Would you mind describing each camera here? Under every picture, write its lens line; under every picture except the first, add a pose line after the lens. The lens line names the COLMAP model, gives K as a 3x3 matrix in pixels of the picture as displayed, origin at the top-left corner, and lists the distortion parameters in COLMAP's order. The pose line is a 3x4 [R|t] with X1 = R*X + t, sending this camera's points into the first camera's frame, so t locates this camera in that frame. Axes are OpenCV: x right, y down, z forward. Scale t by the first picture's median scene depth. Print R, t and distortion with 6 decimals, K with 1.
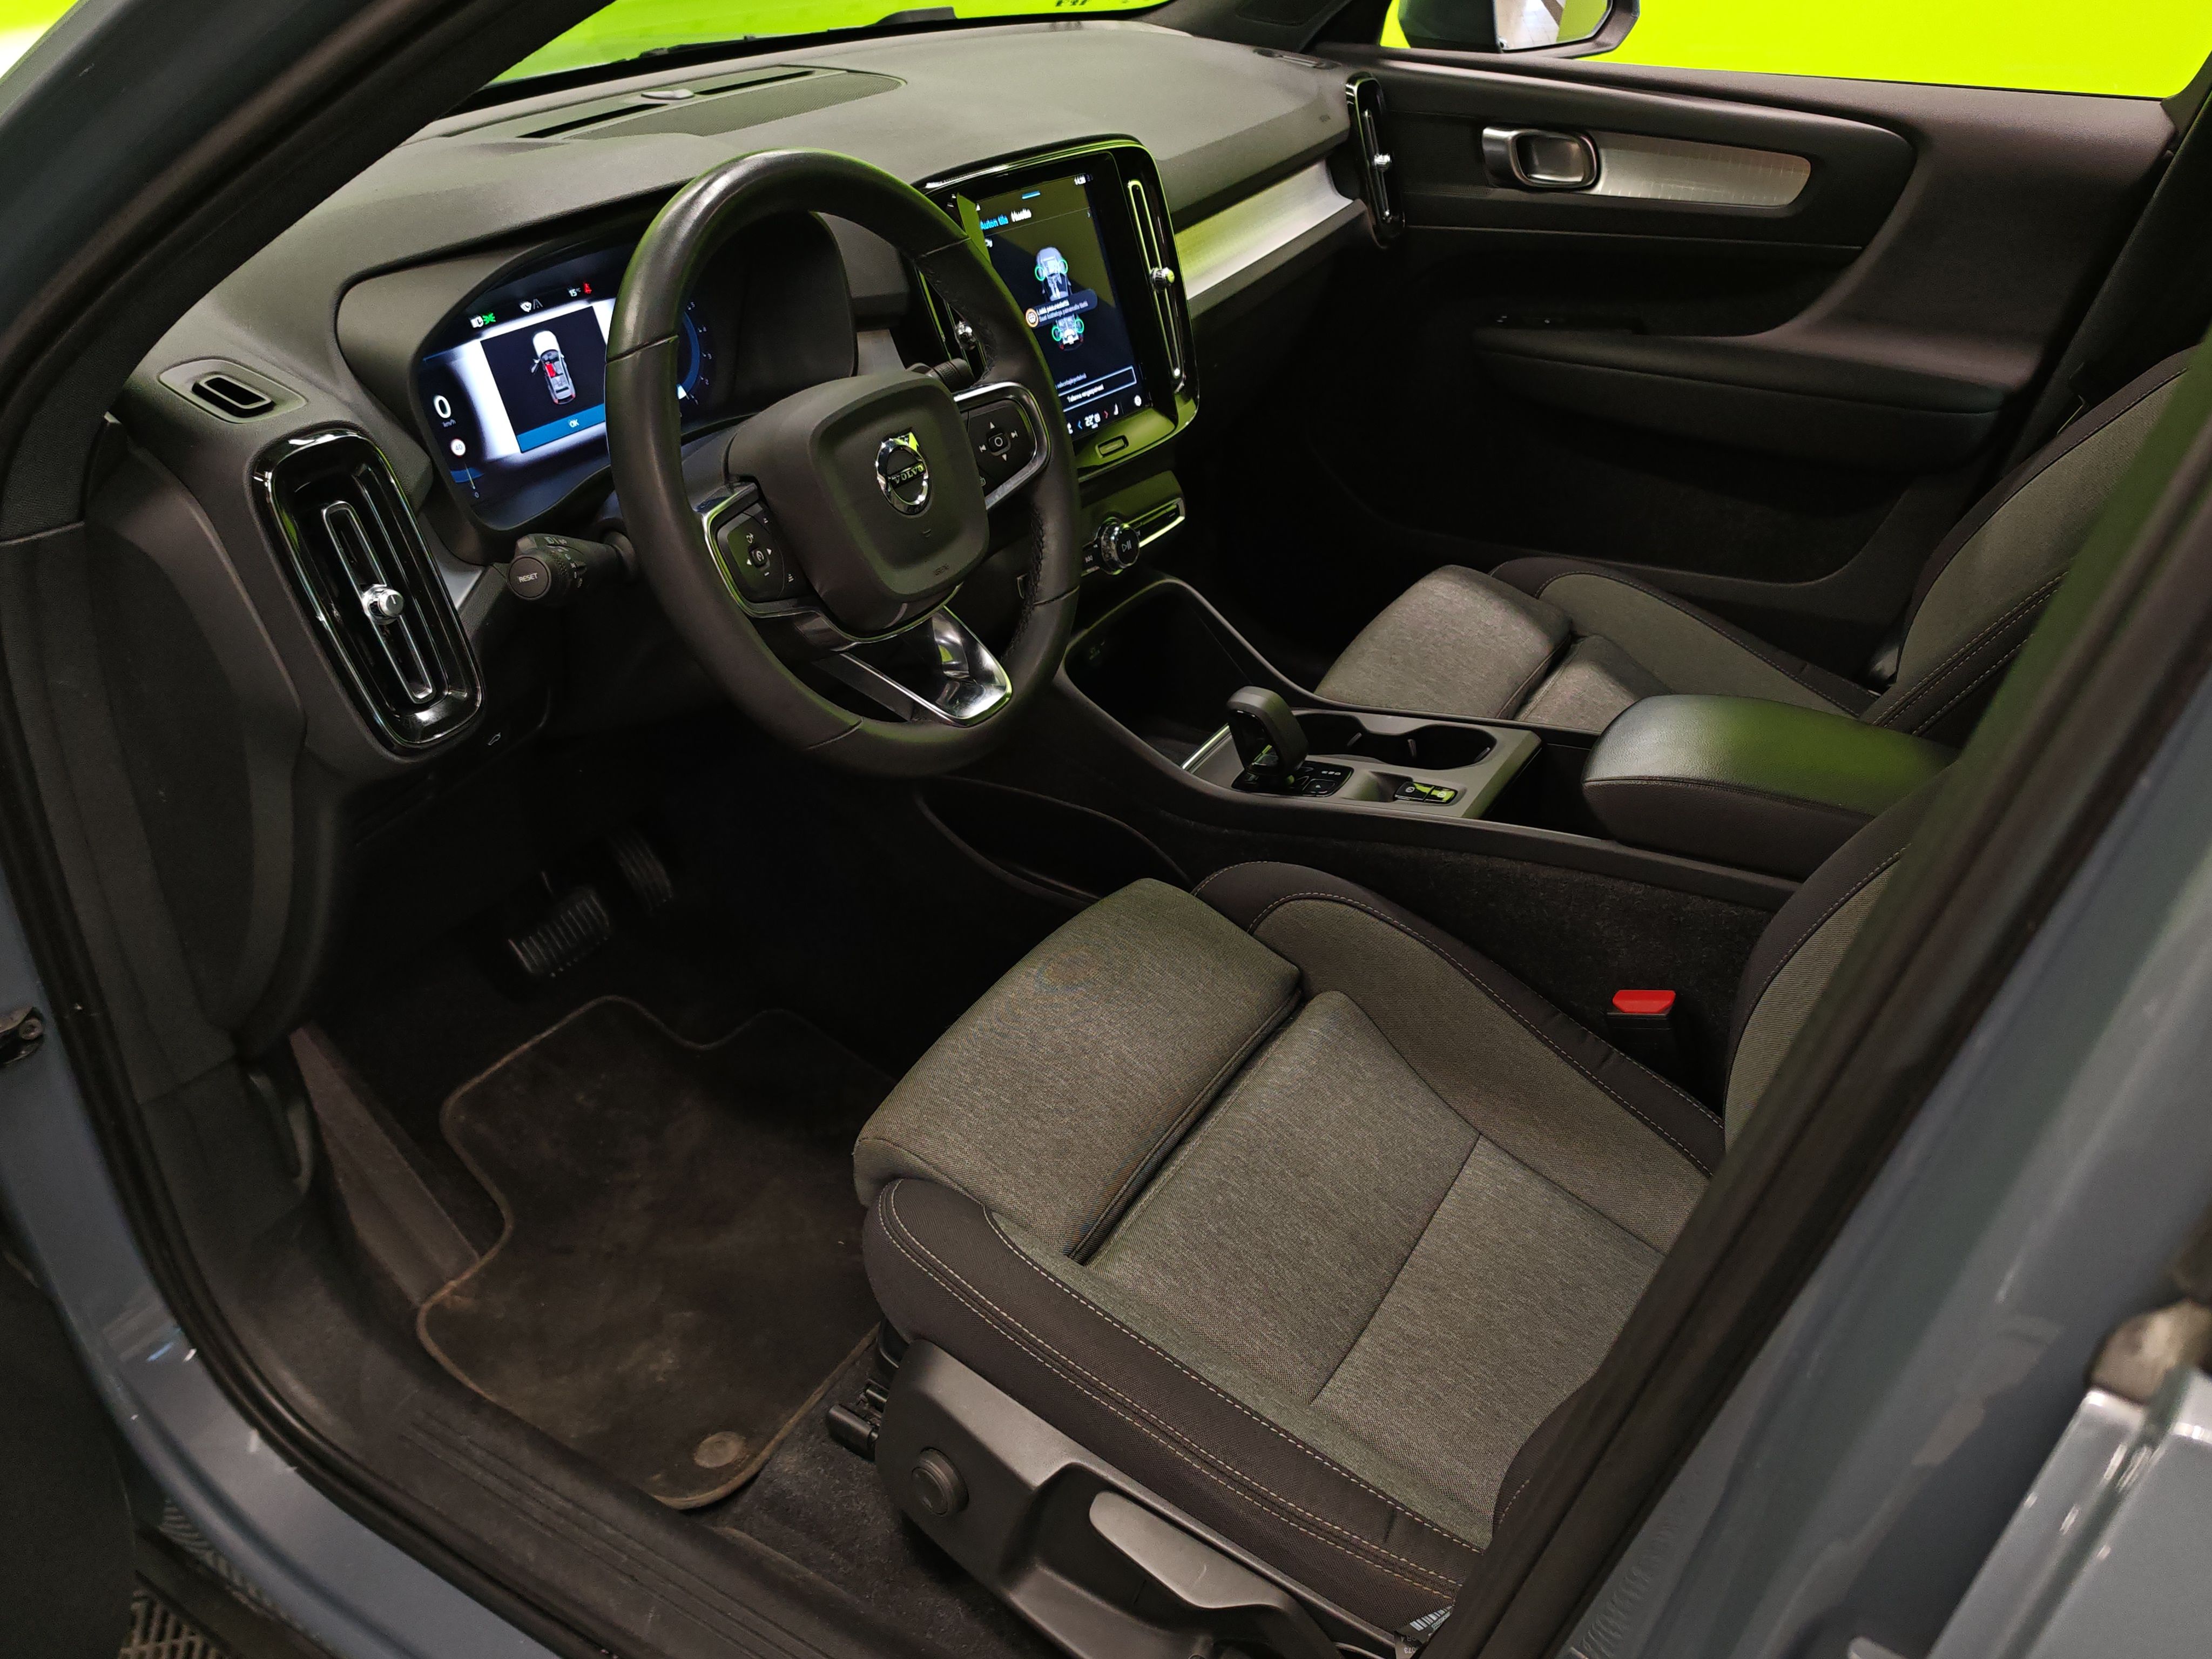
lens RADIAL K [[1771.8, 0, 1105.7], [0, 1771.8, 823.9], [0, 0, 1]] dist [0.057572, -0.081840]
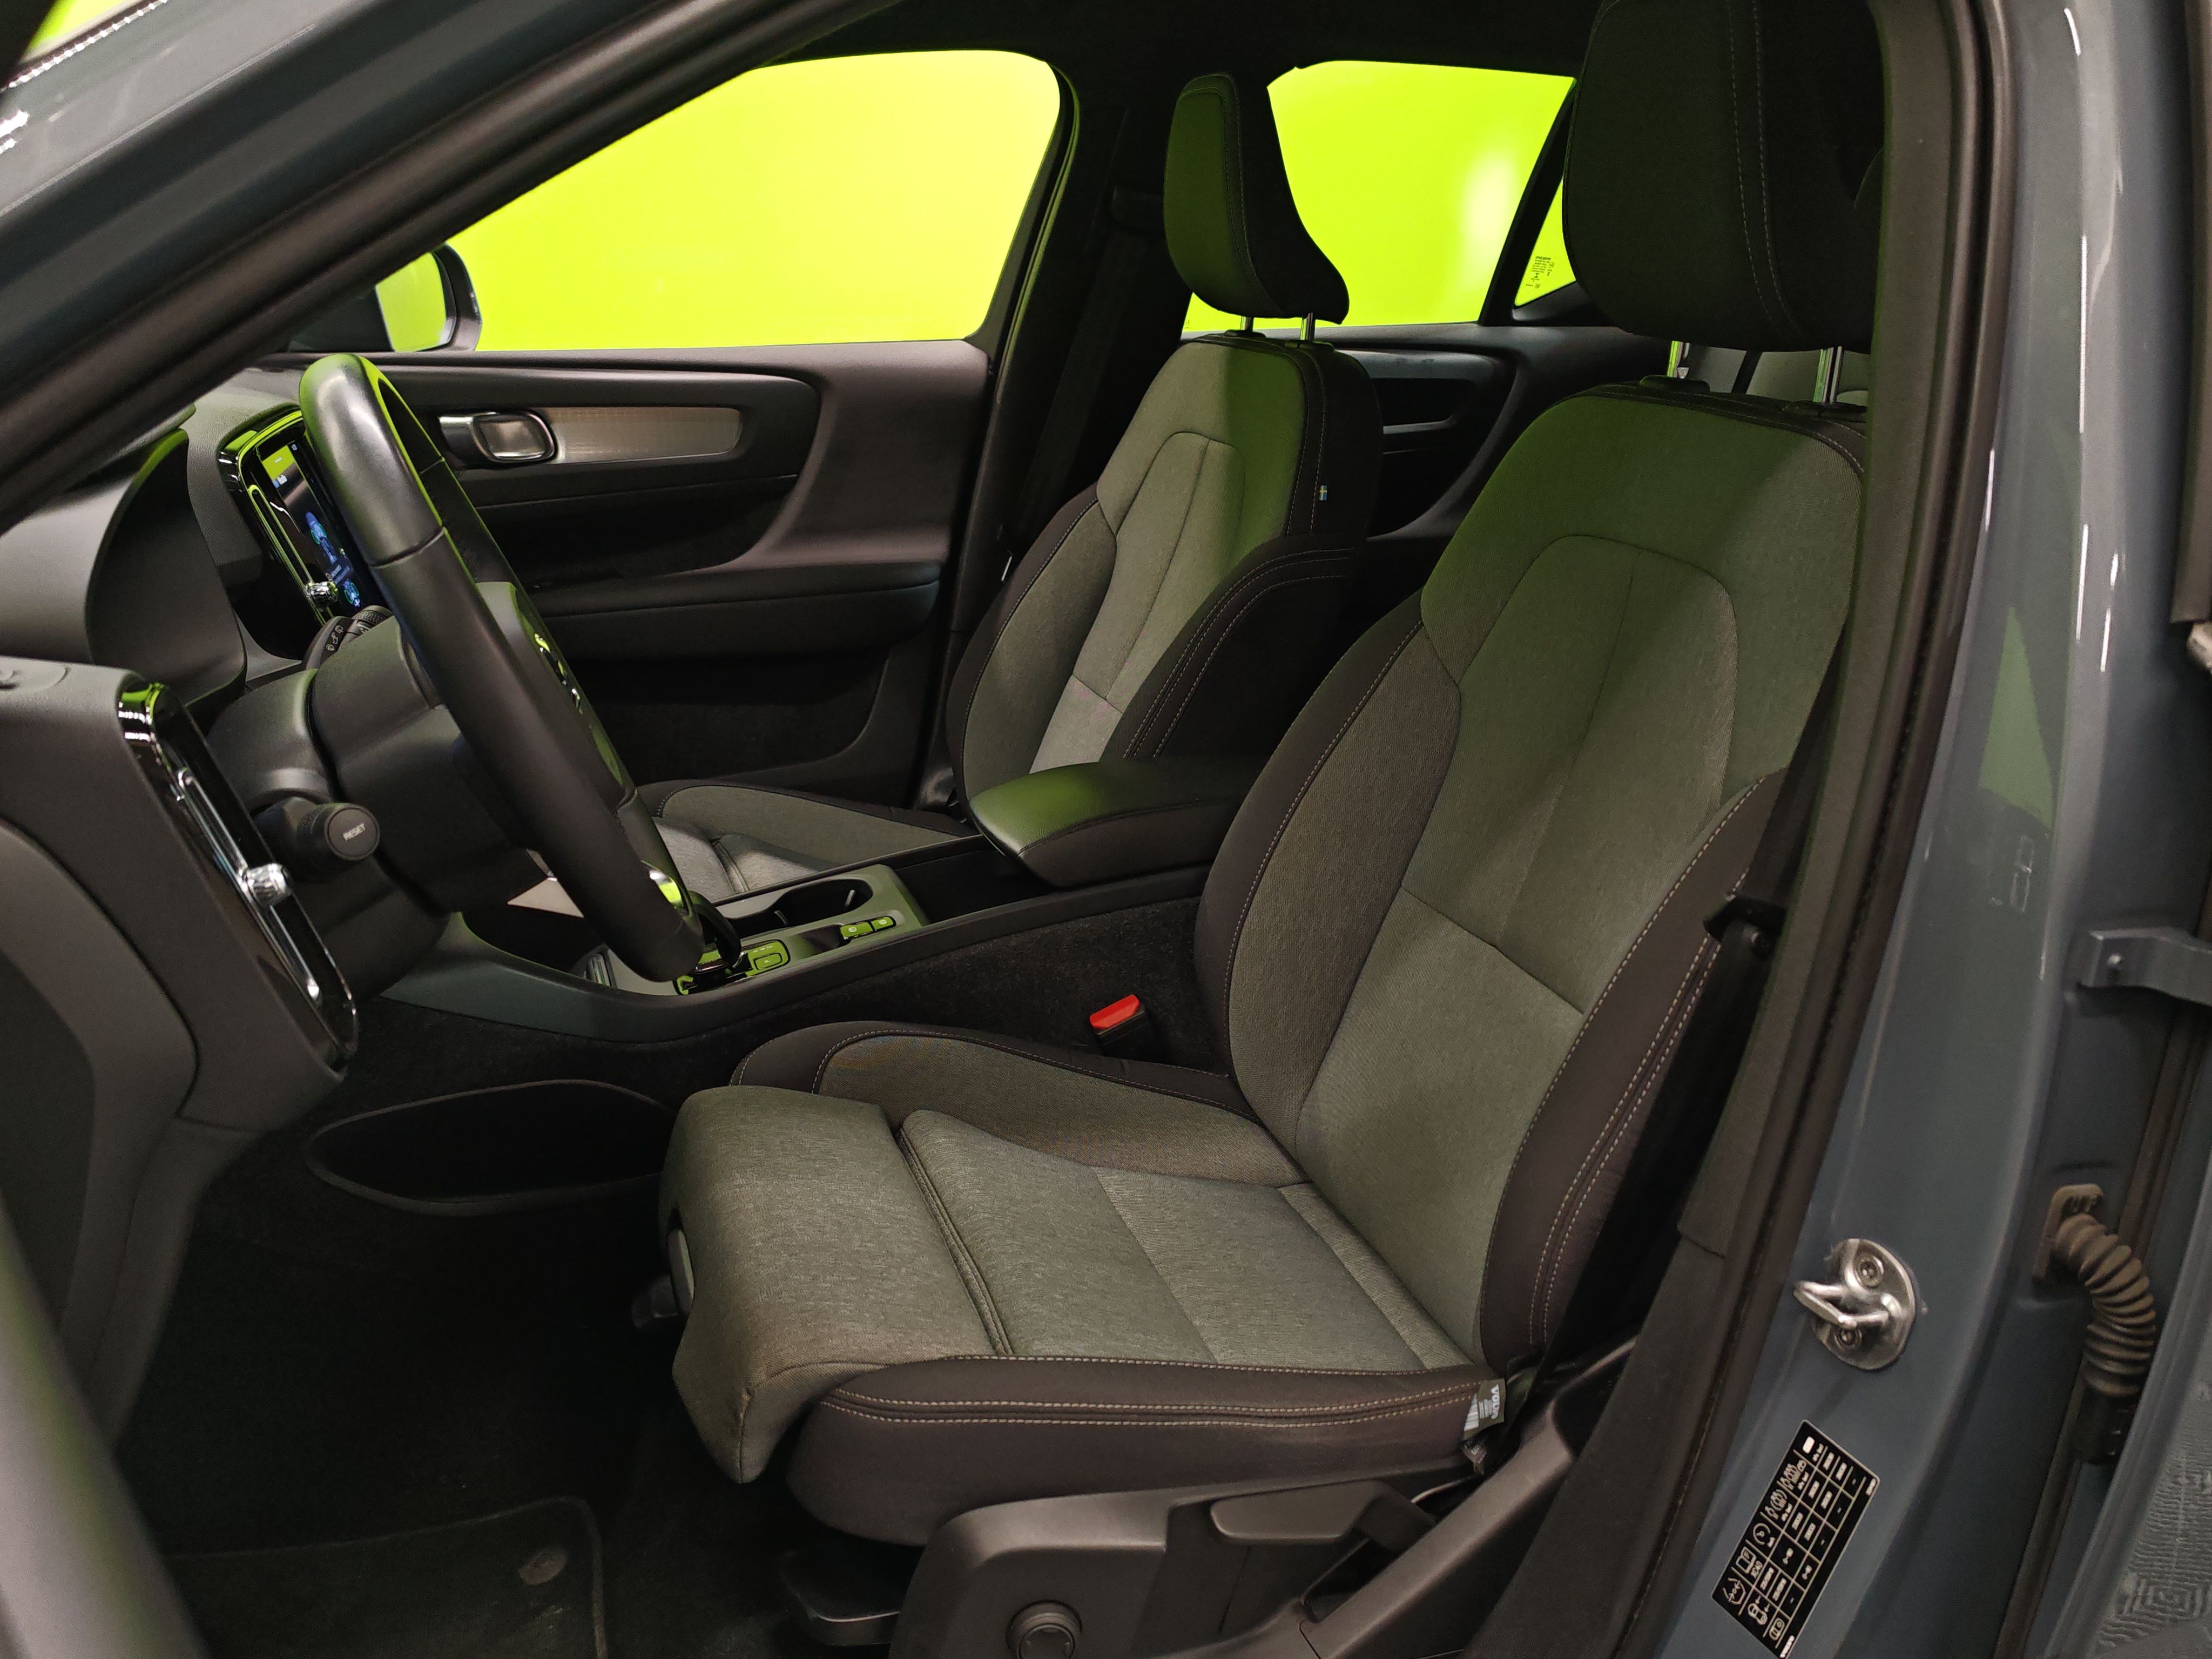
lens RADIAL K [[1771.8, 0, 1098.2], [0, 1771.8, 828.4], [0, 0, 1]] dist [0.057572, -0.081840]
pose [[0.619492, -0.250933, 0.743816, -0.464276], [0.400927, 0.915770, -0.024971, 0.009683], [-0.674898, 0.313685, 0.667918, 0.153072]]
